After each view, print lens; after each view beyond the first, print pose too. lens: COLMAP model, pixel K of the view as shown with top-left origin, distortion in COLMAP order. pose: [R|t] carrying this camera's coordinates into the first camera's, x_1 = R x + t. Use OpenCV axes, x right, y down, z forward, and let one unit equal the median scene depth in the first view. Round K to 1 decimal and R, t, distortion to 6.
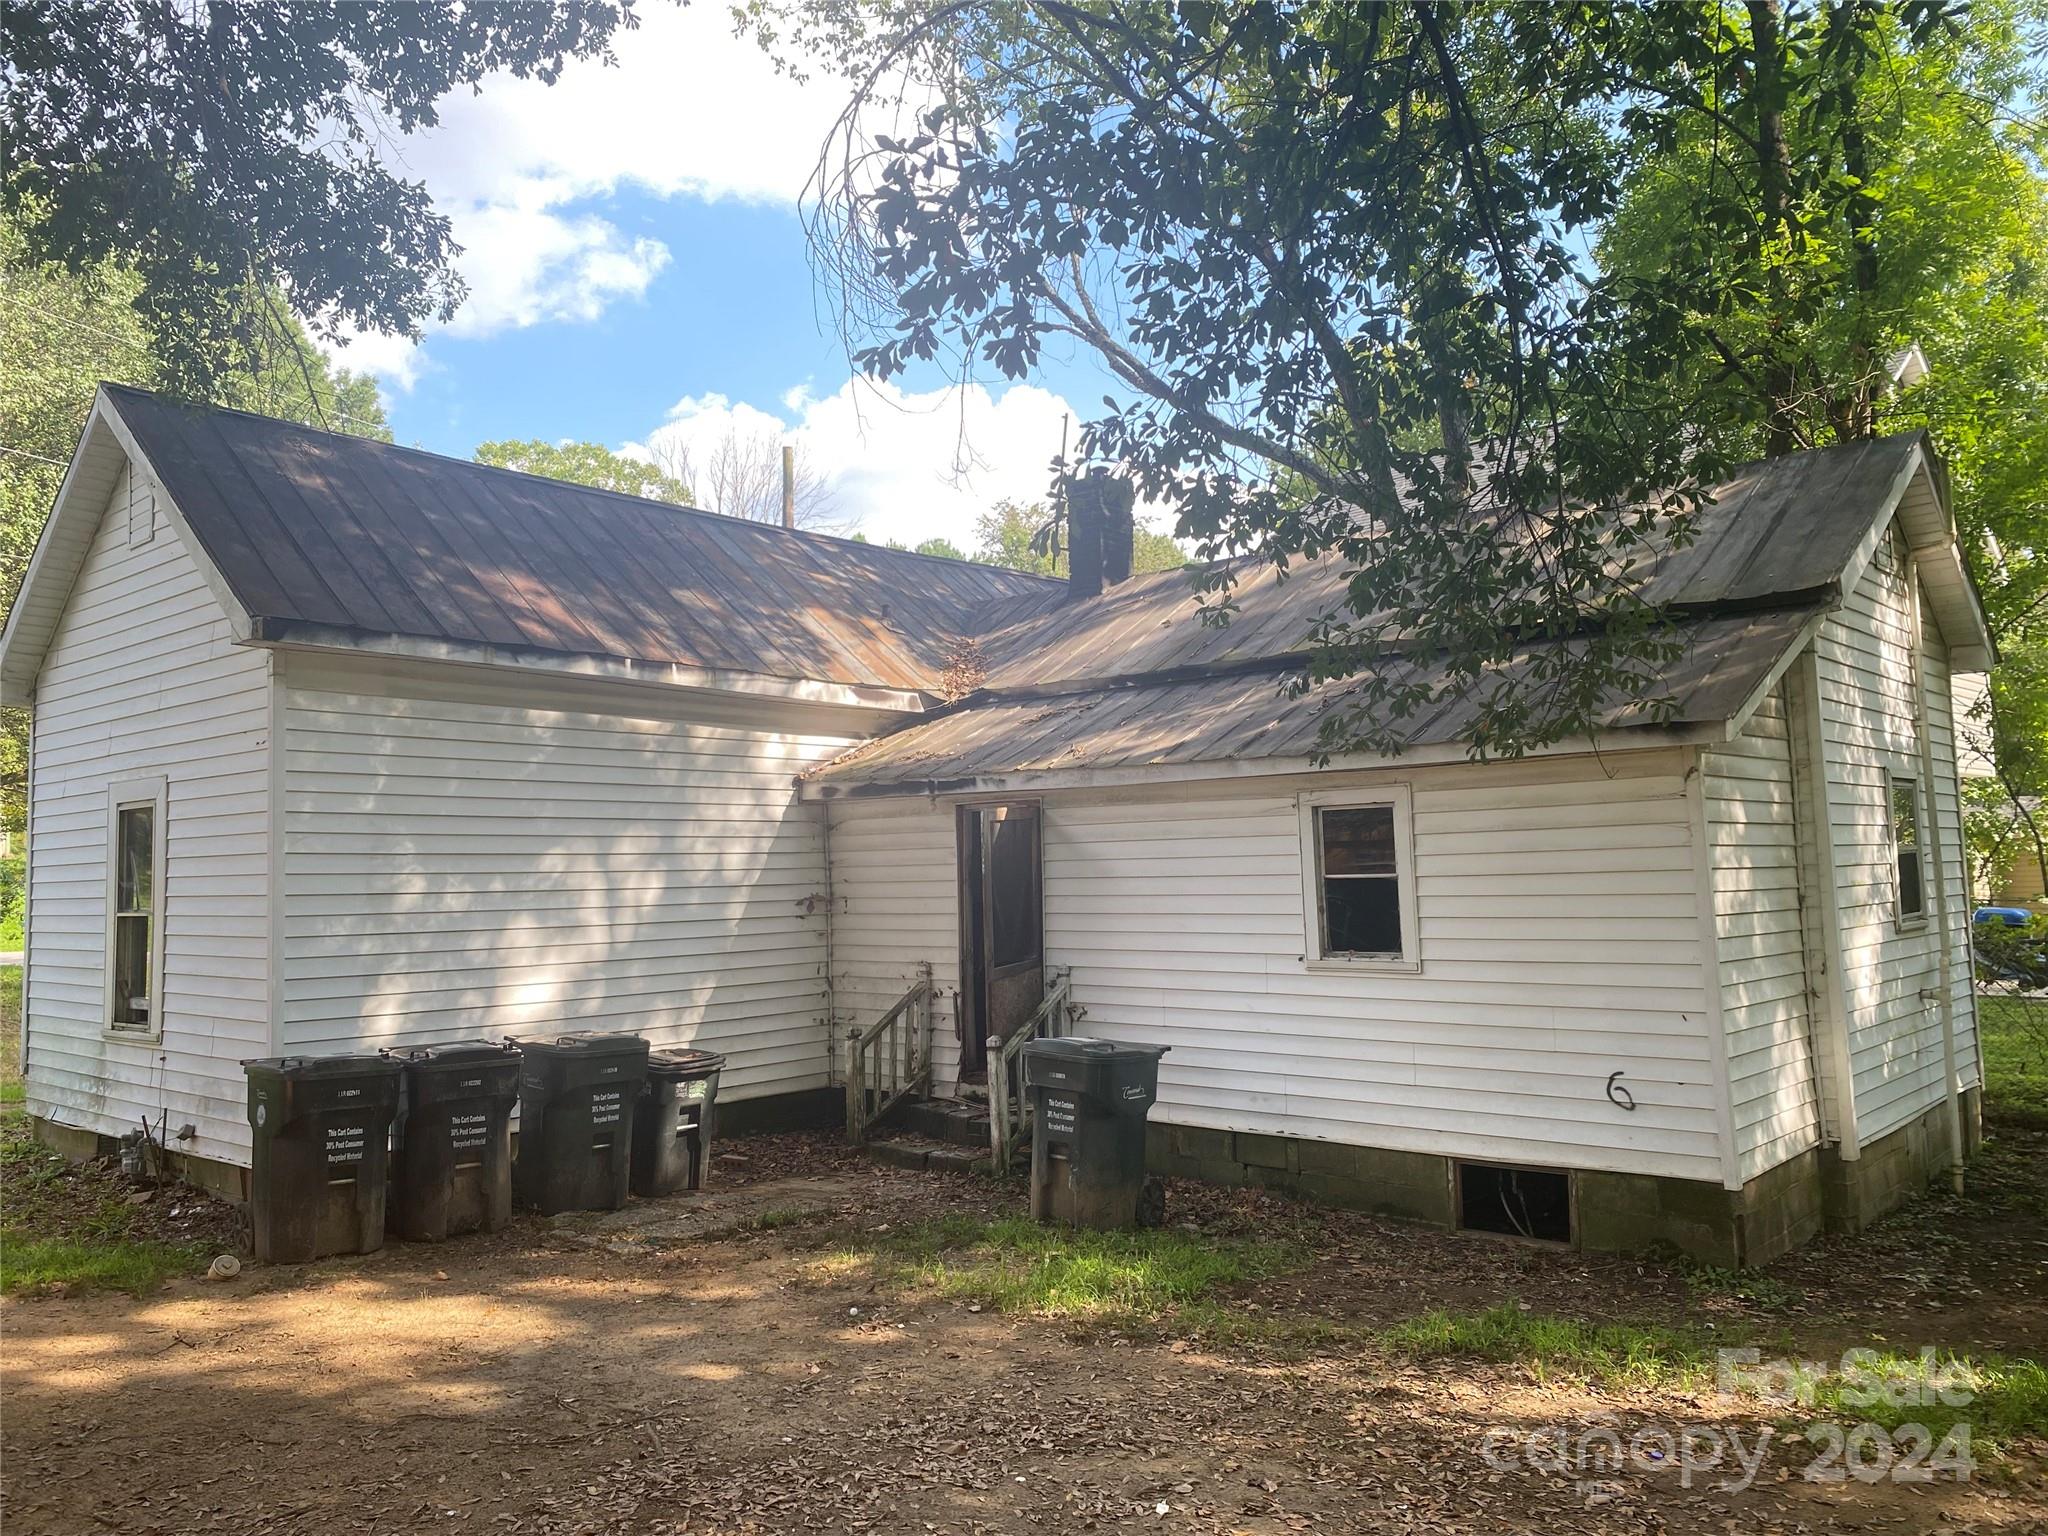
lens RADIAL K [[1557.4, 0, 1002.1], [0, 1557.4, 743.5], [0, 0, 1]] dist [0.091405, -0.193178]
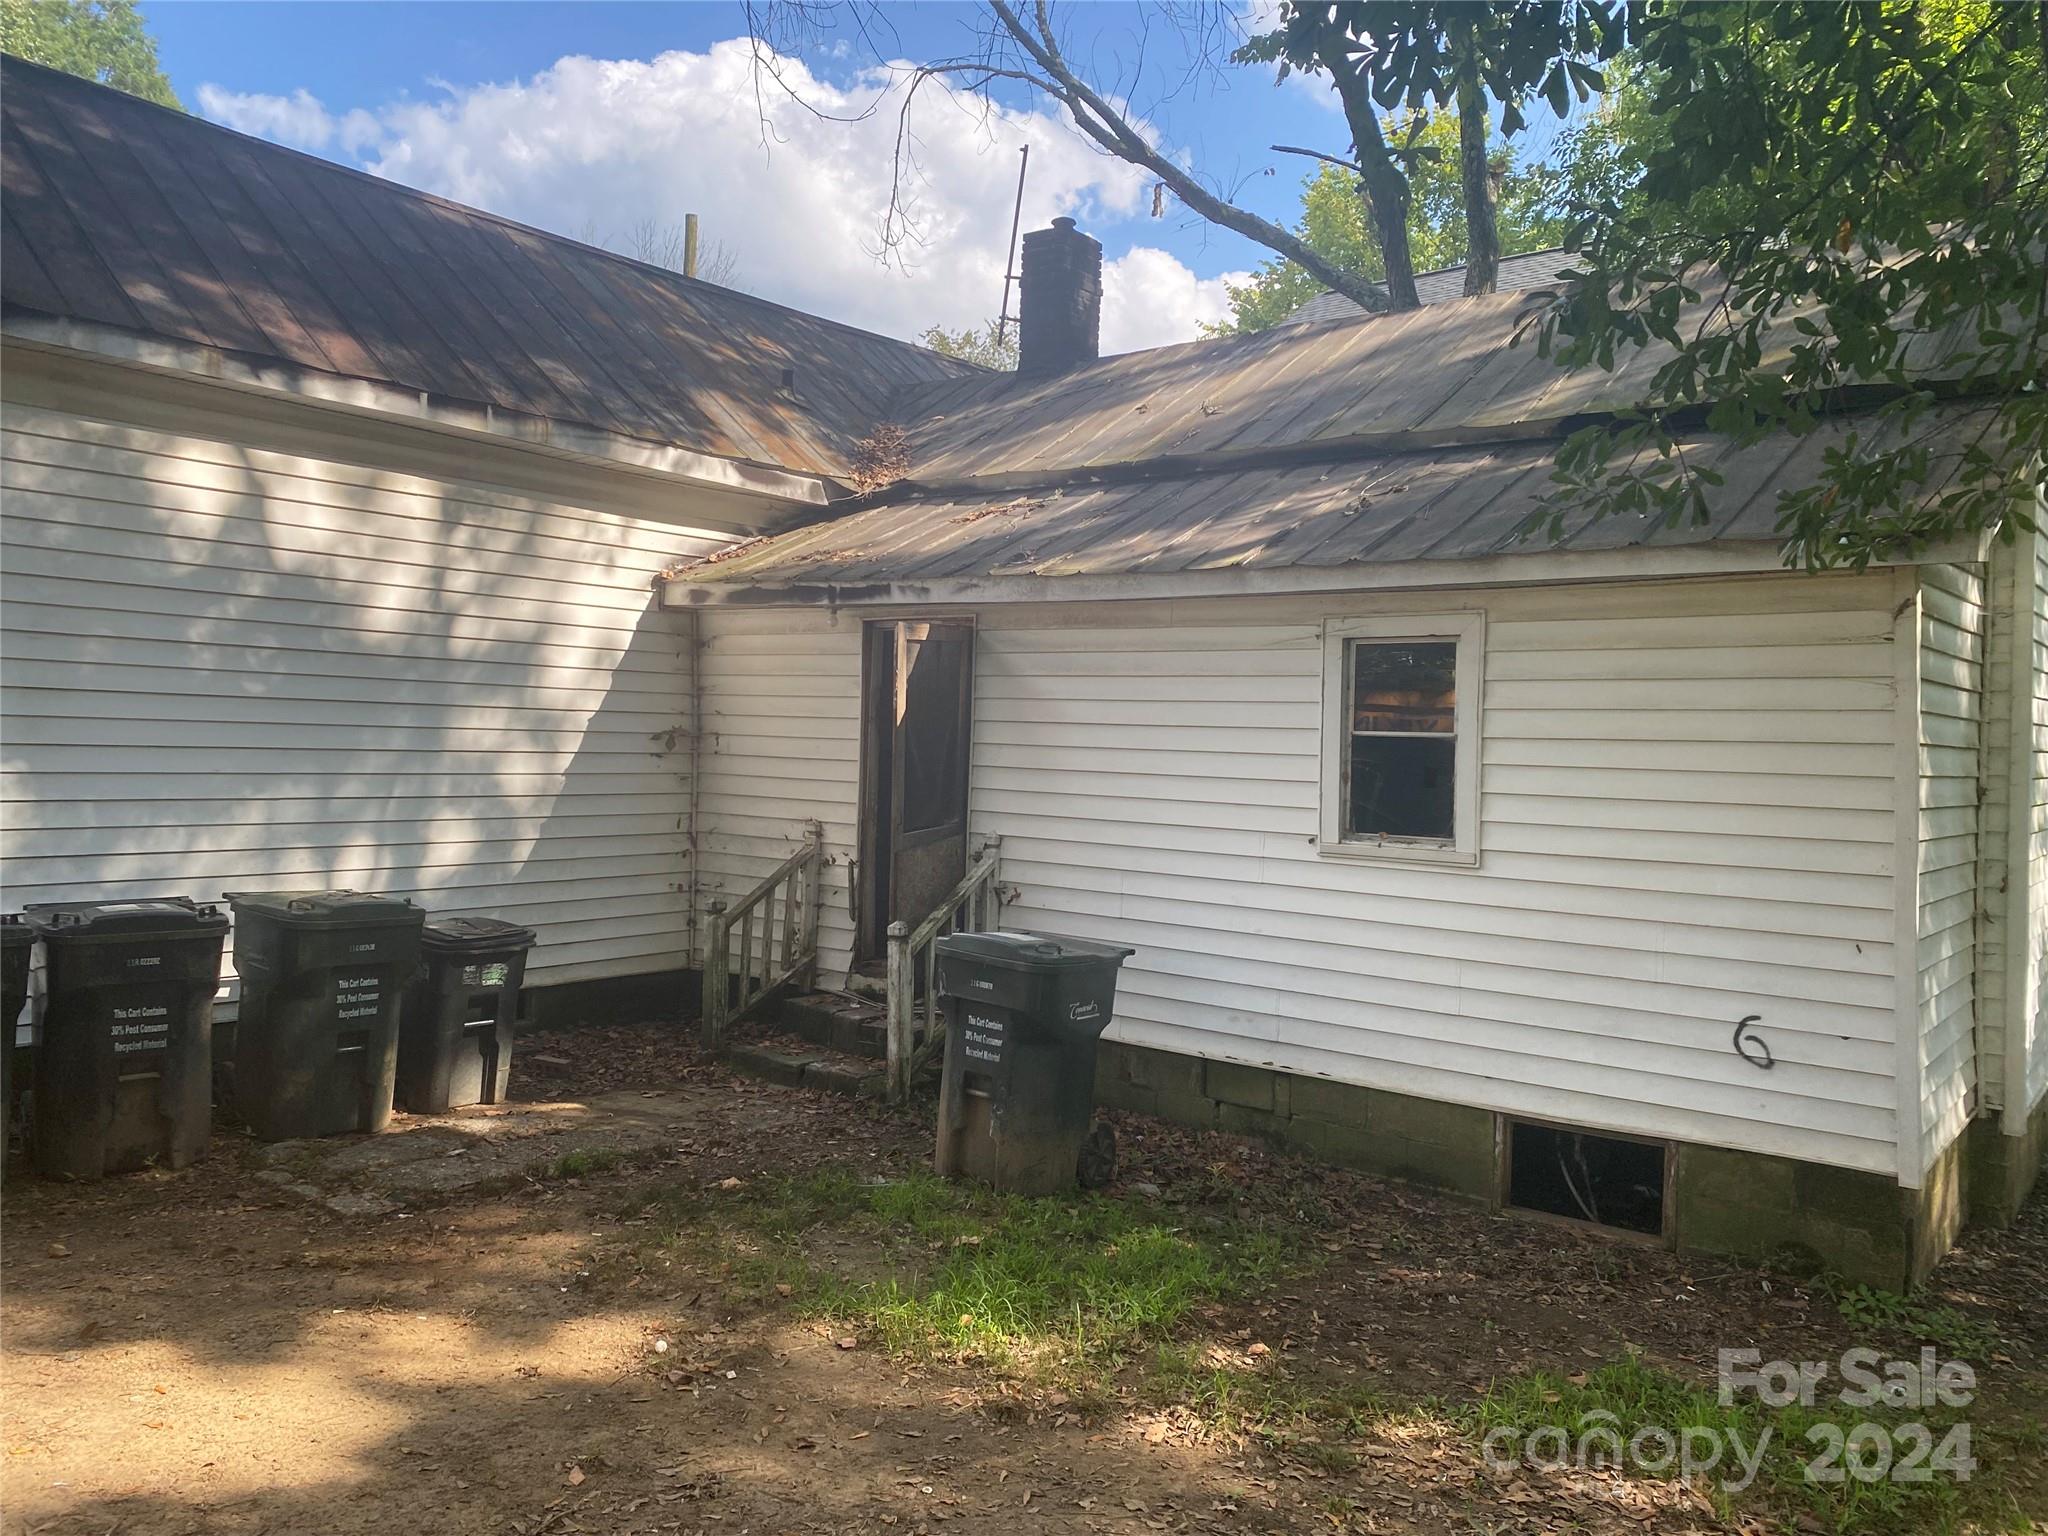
lens RADIAL K [[1549.5, 0, 1024.0], [0, 1549.5, 768.0], [0, 0, 1]] dist [0.093752, -0.108757]
pose [[0.996283, 0.049291, 0.070644, -0.001124], [-0.056467, 0.993028, 0.103474, 0.032449], [-0.065051, -0.107079, 0.992120, 0.262675]]
